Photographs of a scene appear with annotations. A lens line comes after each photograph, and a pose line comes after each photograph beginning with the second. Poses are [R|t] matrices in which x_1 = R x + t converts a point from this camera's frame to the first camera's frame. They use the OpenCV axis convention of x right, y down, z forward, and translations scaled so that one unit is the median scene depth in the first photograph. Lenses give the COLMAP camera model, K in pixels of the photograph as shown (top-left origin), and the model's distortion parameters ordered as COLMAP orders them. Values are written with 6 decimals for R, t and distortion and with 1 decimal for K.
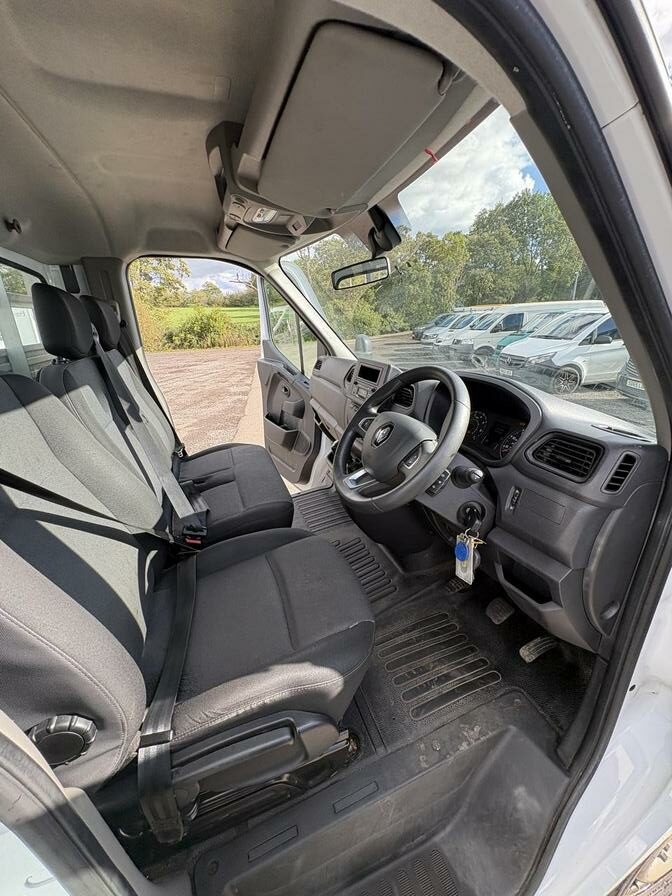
lens RADIAL K [[360.1, 0, 335.6], [0, 360.1, 449.3], [0, 0, 1]] dist [-0.002762, 0.000525]
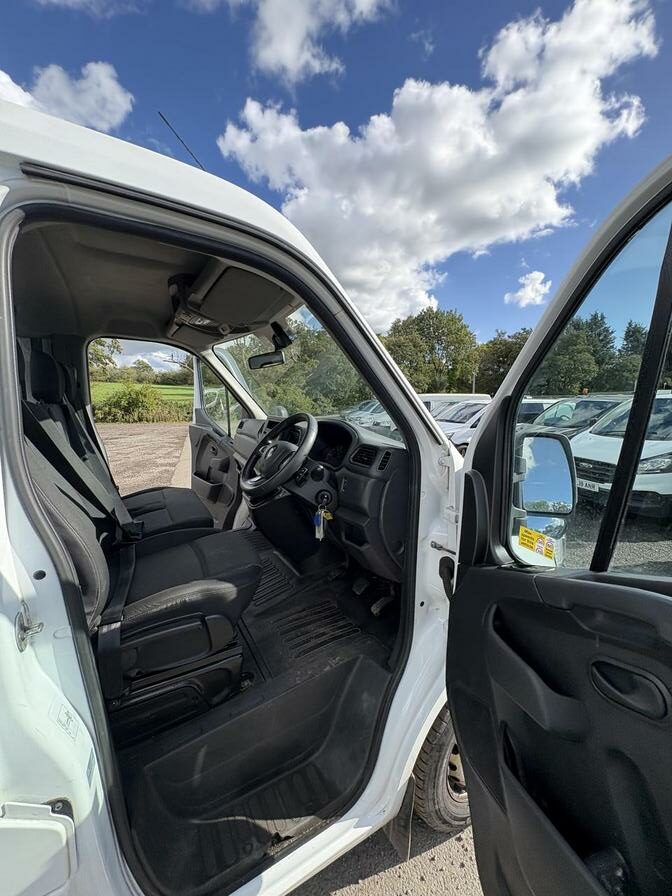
lens RADIAL K [[360.1, 0, 335.6], [0, 360.1, 449.3], [0, 0, 1]] dist [-0.002762, 0.000525]
pose [[0.982822, 0.020230, 0.183443, 0.047875], [0.019914, 0.976546, -0.214386, 0.124088], [-0.183478, 0.214356, 0.959368, -0.251774]]
